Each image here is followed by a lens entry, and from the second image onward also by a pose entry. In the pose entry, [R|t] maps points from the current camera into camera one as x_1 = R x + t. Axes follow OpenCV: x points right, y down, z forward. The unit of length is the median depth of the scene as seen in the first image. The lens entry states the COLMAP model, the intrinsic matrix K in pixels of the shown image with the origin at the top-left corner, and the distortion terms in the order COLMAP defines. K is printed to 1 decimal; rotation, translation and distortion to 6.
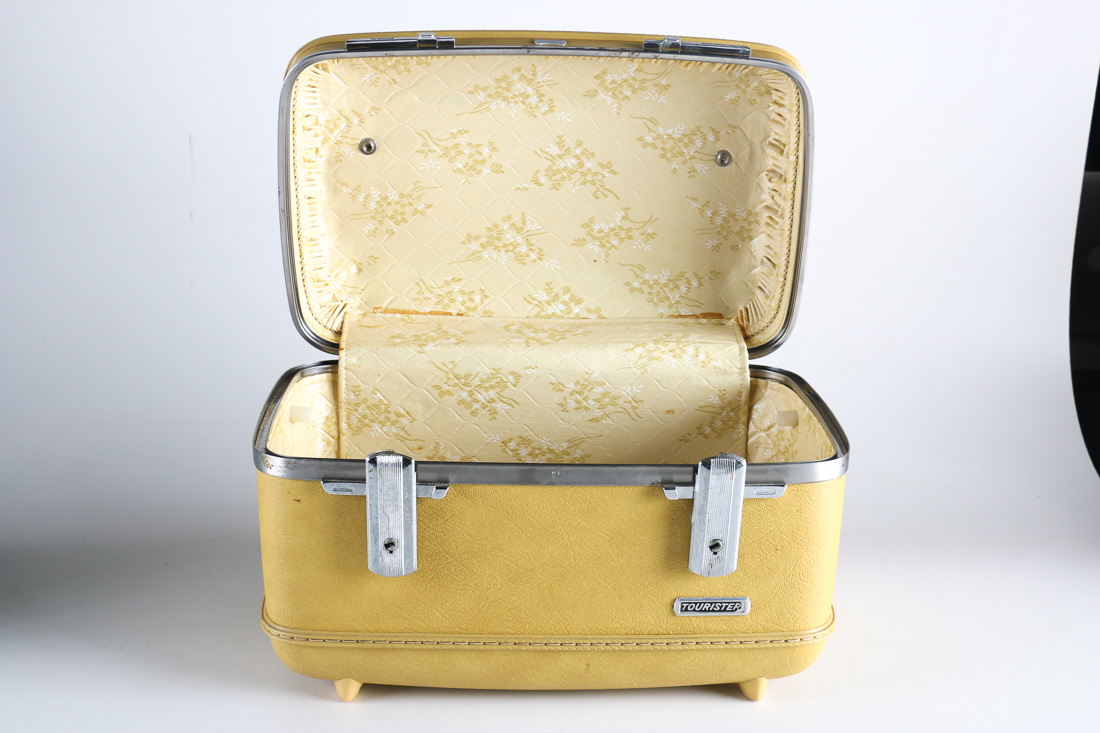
lens RADIAL K [[1450.6, 0, 551.9], [0, 1450.6, 357.6], [0, 0, 1]] dist [-0.020798, 0.000000]
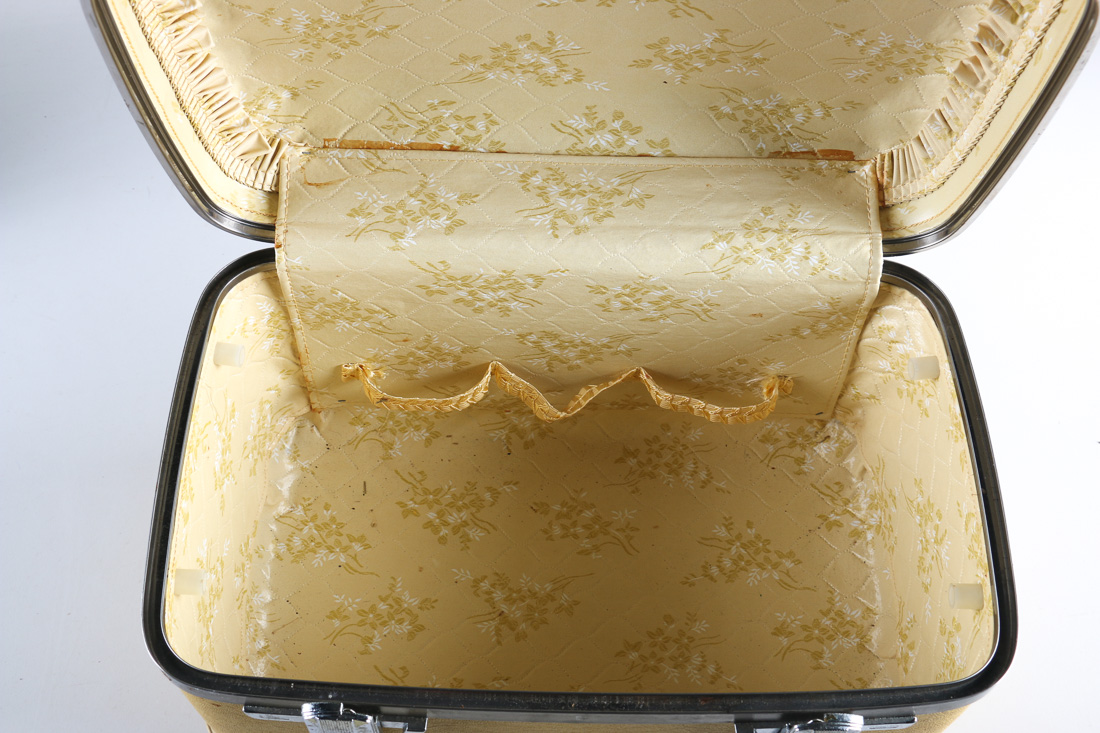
lens RADIAL K [[1217.3, 0, 547.8], [0, 1217.3, 374.5], [0, 0, 1]] dist [-0.058275, 0.000000]
pose [[0.999010, 0.034472, -0.028117, -0.001975], [-0.007173, 0.748629, 0.662950, -0.330733], [0.043903, -0.662092, 0.748136, 0.537241]]
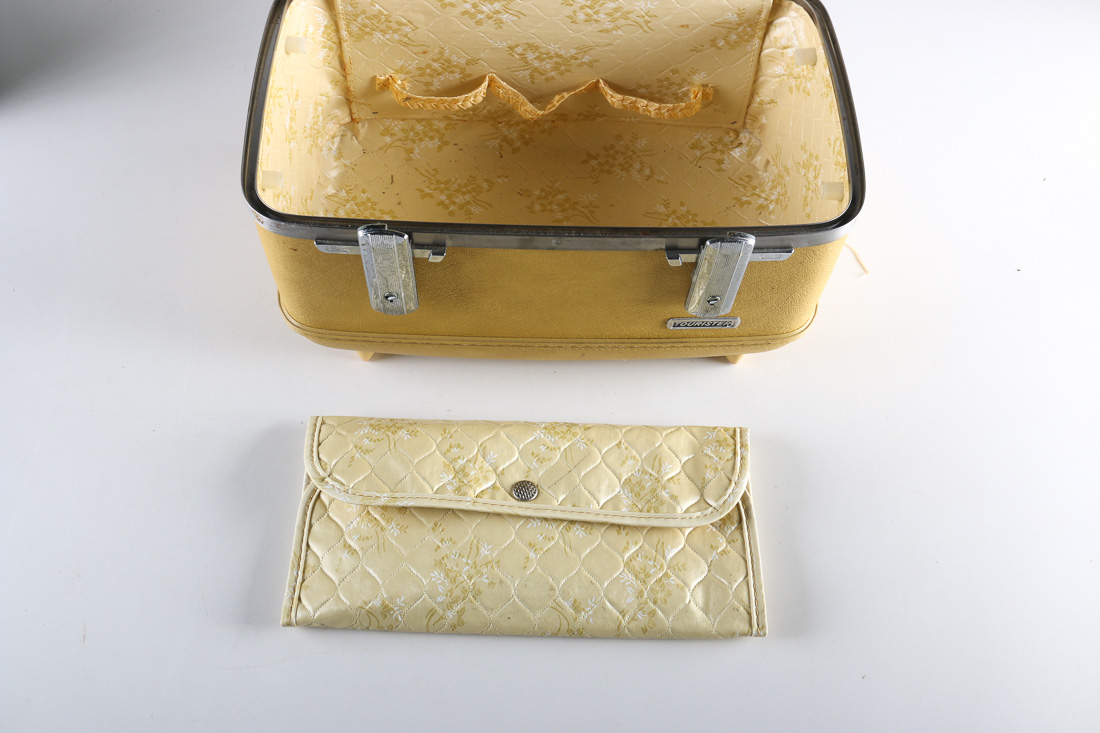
lens RADIAL K [[1068.7, 0, 550.1], [0, 1068.7, 364.1], [0, 0, 1]] dist [-0.084112, 0.000000]
pose [[0.999504, 0.031070, -0.005083, 0.003741], [-0.019536, 0.738711, 0.673739, -0.265927], [0.024688, -0.673306, 0.738952, 0.334463]]
